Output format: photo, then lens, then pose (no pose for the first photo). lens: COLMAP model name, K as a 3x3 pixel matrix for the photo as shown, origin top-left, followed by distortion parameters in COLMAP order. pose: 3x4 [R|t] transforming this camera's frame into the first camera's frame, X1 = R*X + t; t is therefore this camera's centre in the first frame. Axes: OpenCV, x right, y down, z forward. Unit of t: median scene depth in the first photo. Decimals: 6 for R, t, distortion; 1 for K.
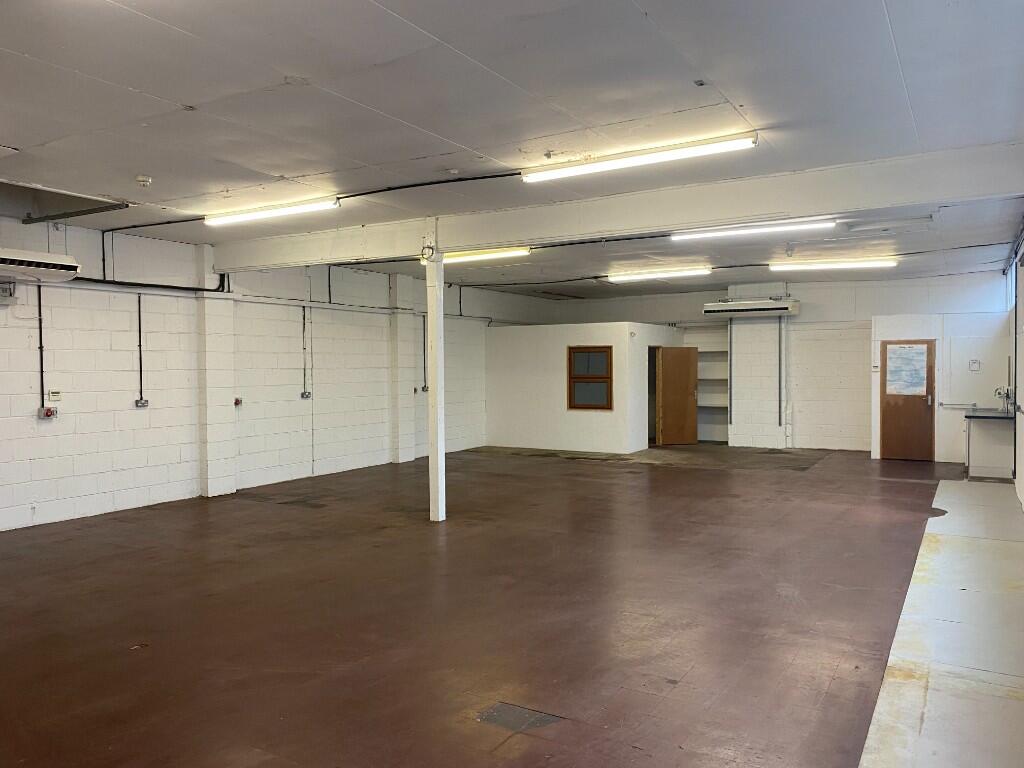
lens RADIAL K [[772.1, 0, 506.8], [0, 772.1, 381.0], [0, 0, 1]] dist [0.091021, -0.154965]
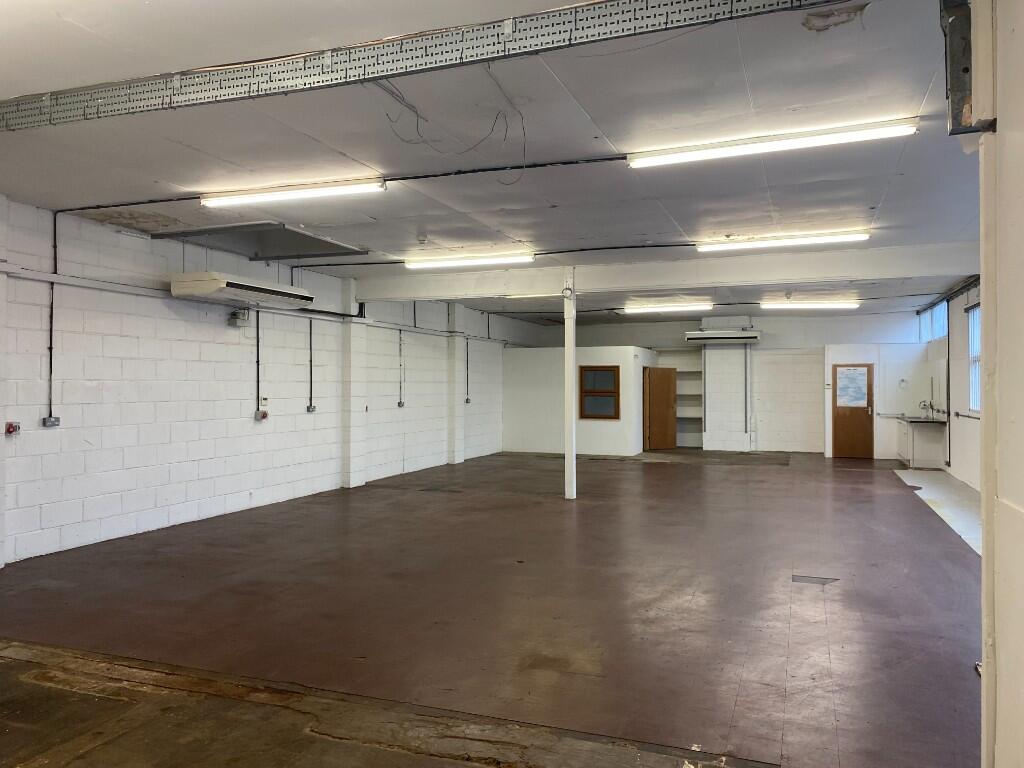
lens RADIAL K [[772.1, 0, 506.8], [0, 772.1, 381.0], [0, 0, 1]] dist [0.091021, -0.154965]
pose [[0.985885, 0.007909, 0.167239, -0.258542], [-0.003479, 0.999636, -0.026768, 0.011574], [-0.167390, 0.025808, 0.985553, -0.164184]]
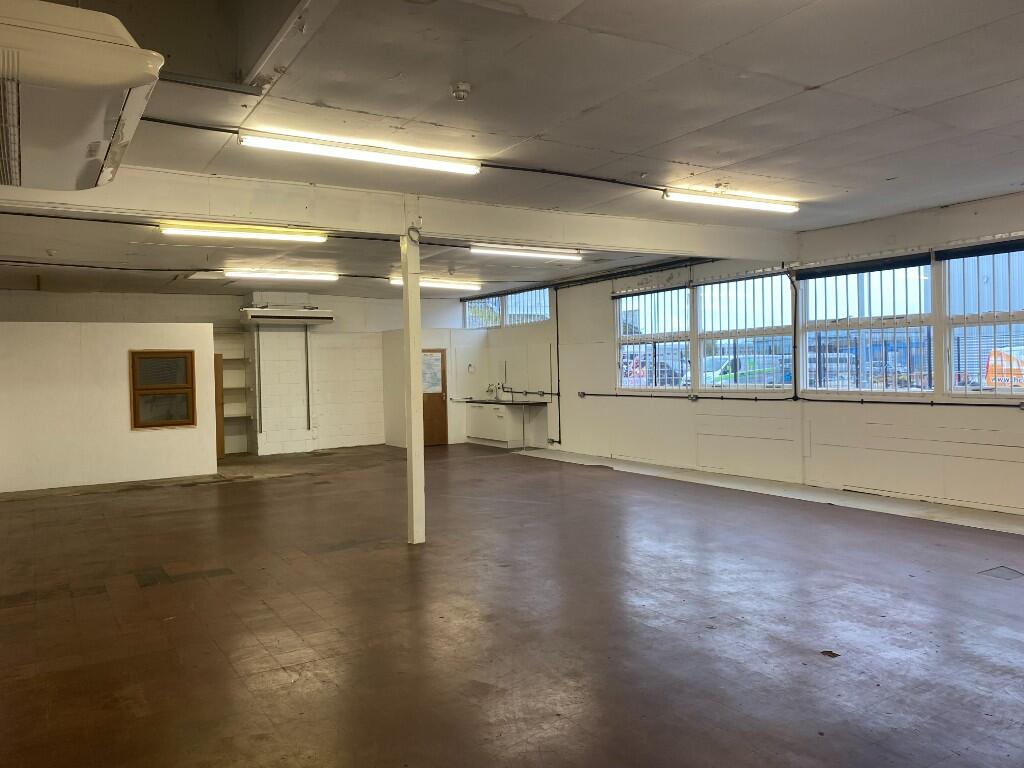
lens RADIAL K [[772.1, 0, 506.8], [0, 772.1, 381.0], [0, 0, 1]] dist [0.091021, -0.154965]
pose [[0.465514, -0.022242, 0.884761, -0.516149], [0.040768, 0.999162, 0.003668, -0.001189], [-0.884101, 0.034362, 0.466030, 0.319712]]
